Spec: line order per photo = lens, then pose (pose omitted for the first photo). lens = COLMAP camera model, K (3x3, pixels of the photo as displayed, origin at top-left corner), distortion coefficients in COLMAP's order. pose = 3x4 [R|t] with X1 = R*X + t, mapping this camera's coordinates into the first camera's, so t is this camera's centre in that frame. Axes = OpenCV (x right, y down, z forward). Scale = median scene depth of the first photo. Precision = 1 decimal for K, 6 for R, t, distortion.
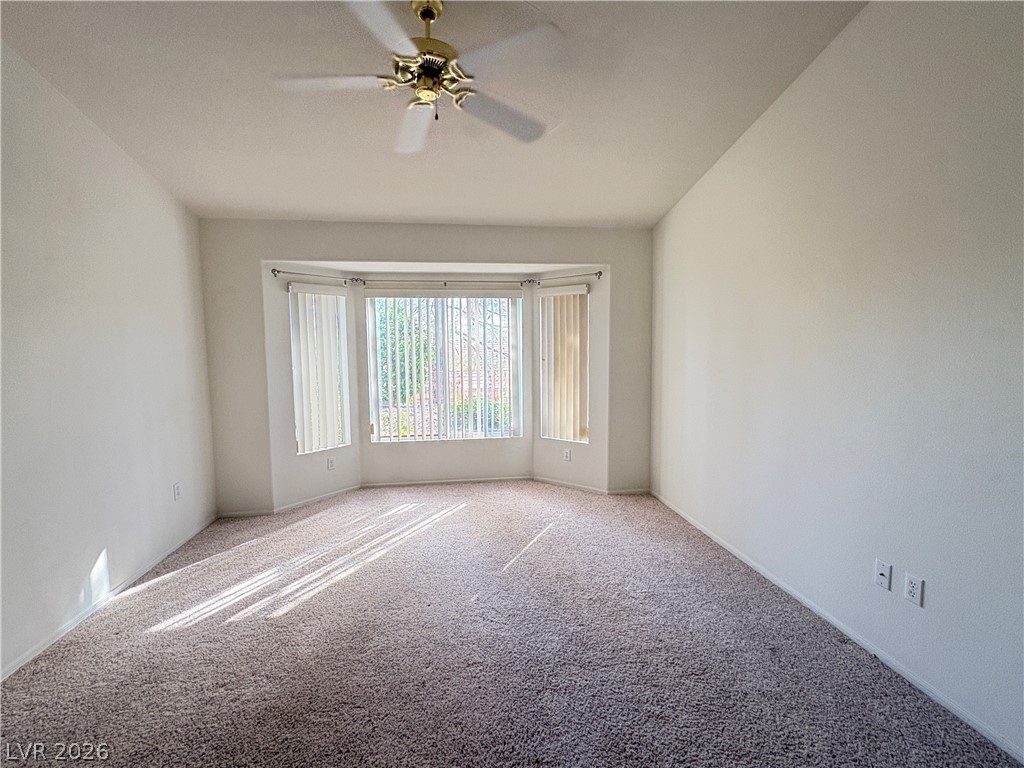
lens RADIAL K [[471.3, 0, 512.0], [0, 471.3, 384.0], [0, 0, 1]] dist [-0.001145, 0.001033]
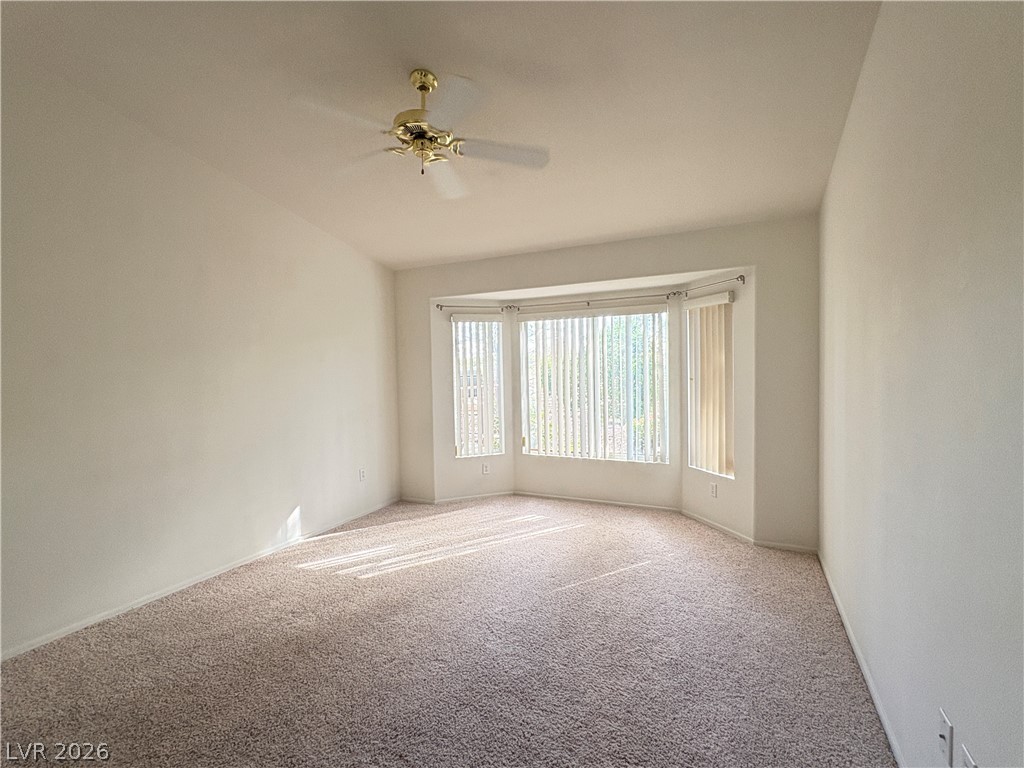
lens RADIAL K [[473.1, 0, 512.0], [0, 473.1, 384.0], [0, 0, 1]] dist [-0.000926, 0.000096]
pose [[0.832477, 0.014058, -0.553882, 0.322726], [-0.033222, 0.999146, -0.024573, -0.010738], [0.553063, 0.038857, 0.832233, 0.077991]]
